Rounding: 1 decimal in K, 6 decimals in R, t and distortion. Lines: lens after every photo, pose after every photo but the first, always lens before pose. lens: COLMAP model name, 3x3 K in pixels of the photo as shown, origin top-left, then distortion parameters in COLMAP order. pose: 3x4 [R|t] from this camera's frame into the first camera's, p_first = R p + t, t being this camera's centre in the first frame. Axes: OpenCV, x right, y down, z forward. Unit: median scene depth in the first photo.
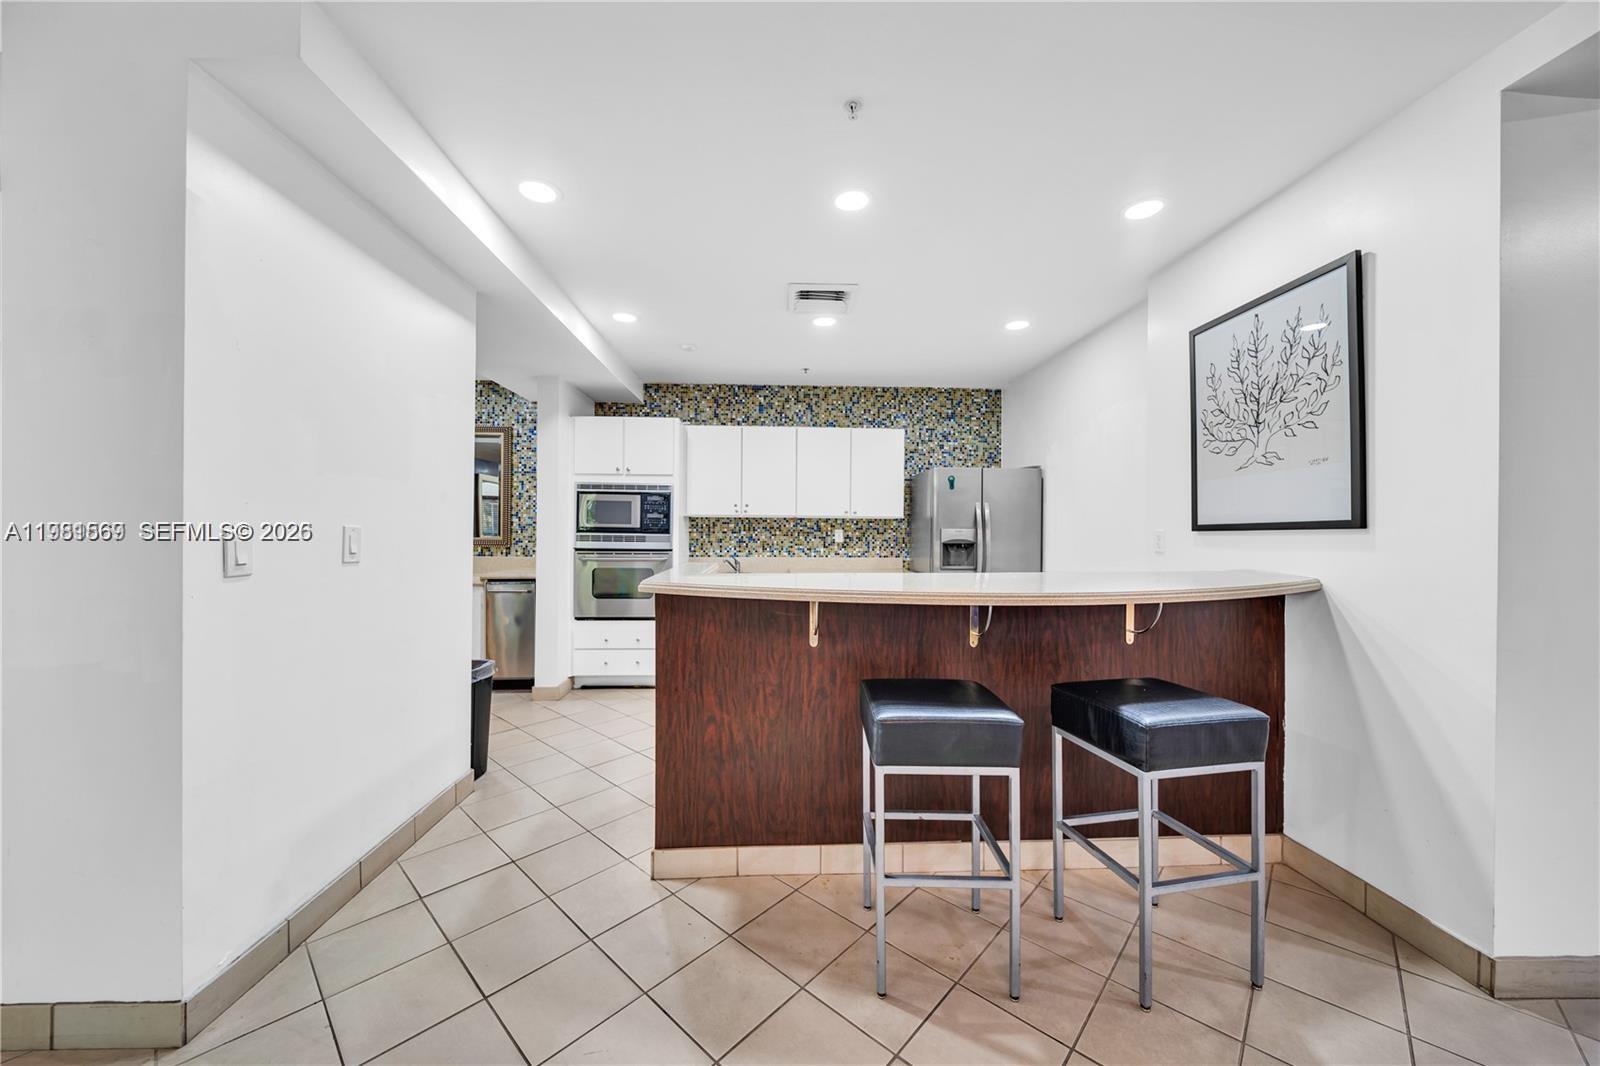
lens RADIAL K [[574.6, 0, 799.8], [0, 574.6, 530.6], [0, 0, 1]] dist [0.000893, -0.000048]
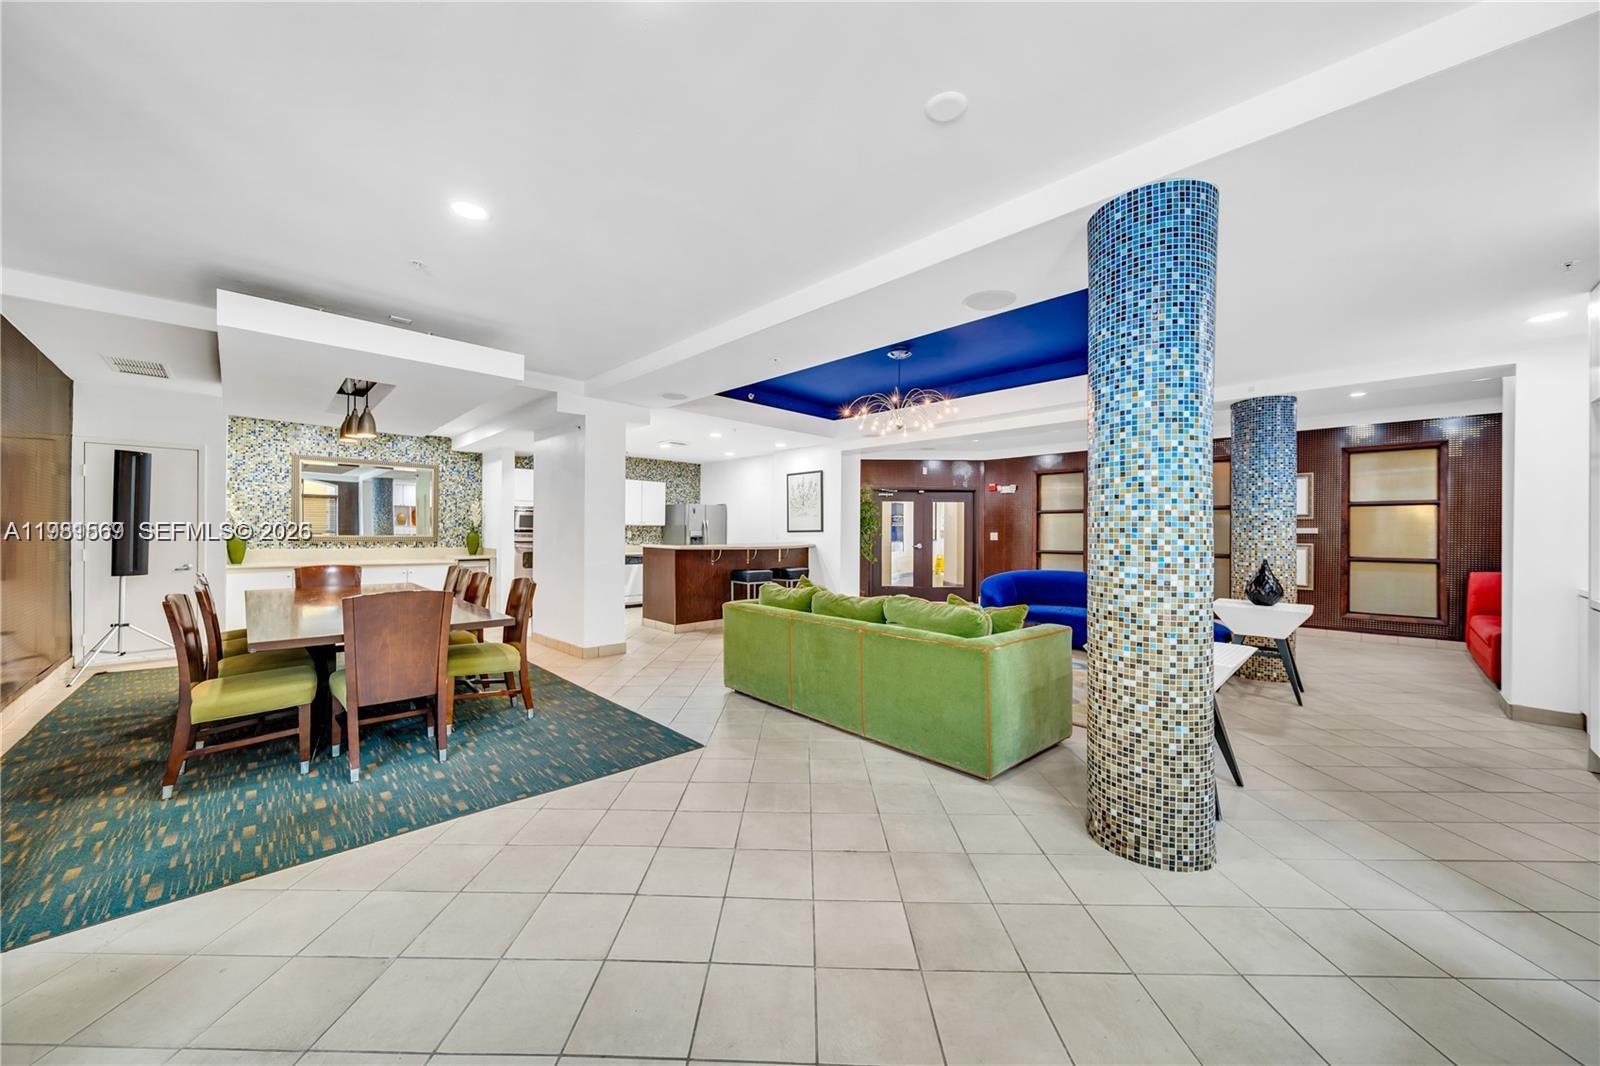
lens RADIAL K [[574.6, 0, 799.8], [0, 574.6, 530.6], [0, 0, 1]] dist [0.000893, -0.000048]
pose [[0.741490, -0.000342, 0.670963, -0.950815], [-0.000964, 0.999998, 0.001574, -0.005913], [-0.670963, -0.001814, 0.741489, -0.970888]]
